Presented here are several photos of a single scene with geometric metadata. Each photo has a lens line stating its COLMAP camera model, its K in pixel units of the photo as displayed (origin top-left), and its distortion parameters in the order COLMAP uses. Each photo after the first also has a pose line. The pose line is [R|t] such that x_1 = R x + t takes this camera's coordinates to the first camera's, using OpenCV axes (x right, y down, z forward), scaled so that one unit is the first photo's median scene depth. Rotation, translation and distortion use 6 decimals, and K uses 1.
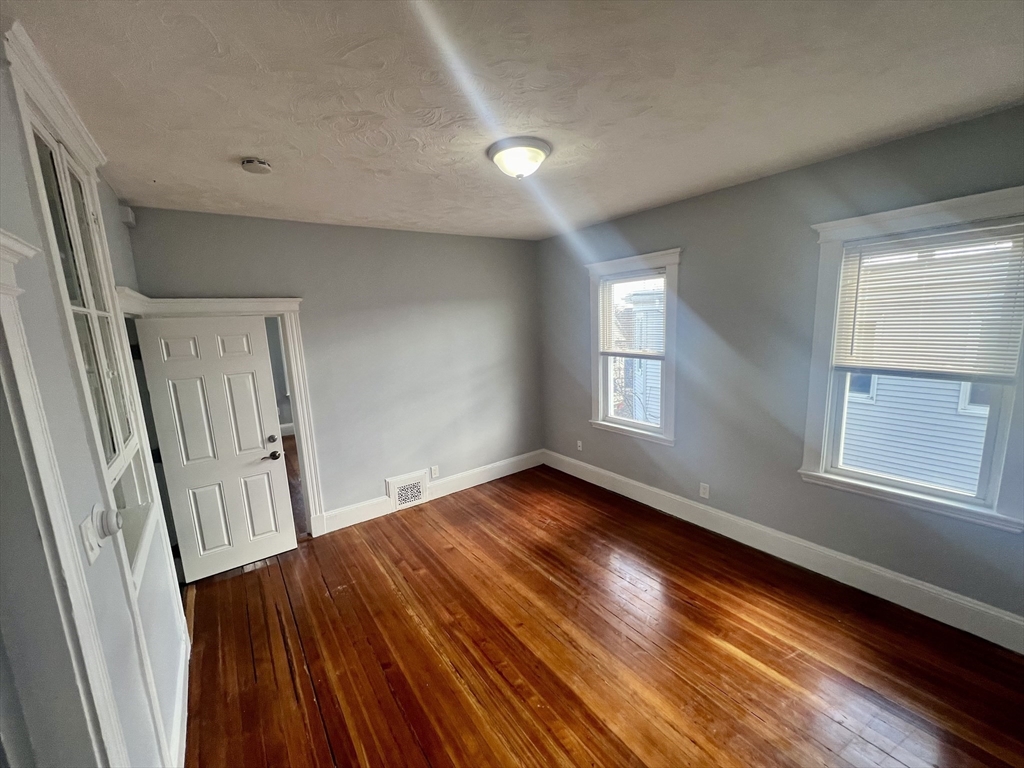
lens RADIAL K [[410.1, 0, 511.5], [0, 410.1, 386.5], [0, 0, 1]] dist [0.001723, 0.000130]
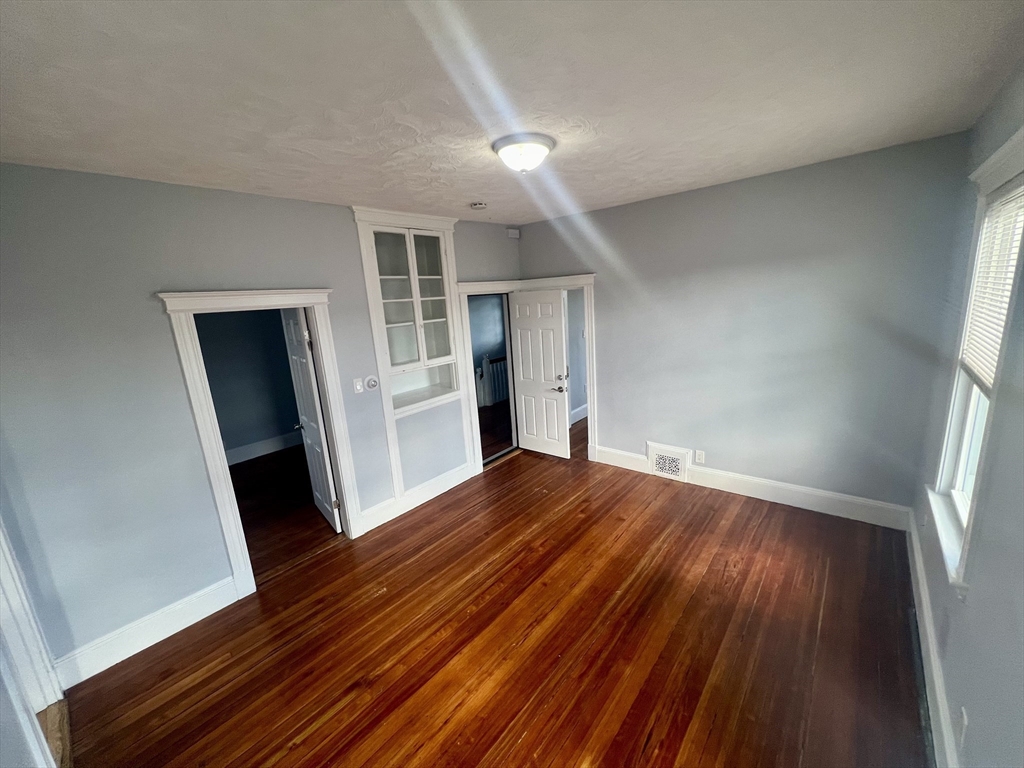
lens RADIAL K [[410.1, 0, 511.5], [0, 410.1, 386.5], [0, 0, 1]] dist [0.001723, 0.000130]
pose [[0.241112, 0.237097, -0.941090, 0.712562], [-0.102728, 0.970486, 0.218184, -0.133835], [0.965045, 0.044070, 0.258353, 0.468489]]
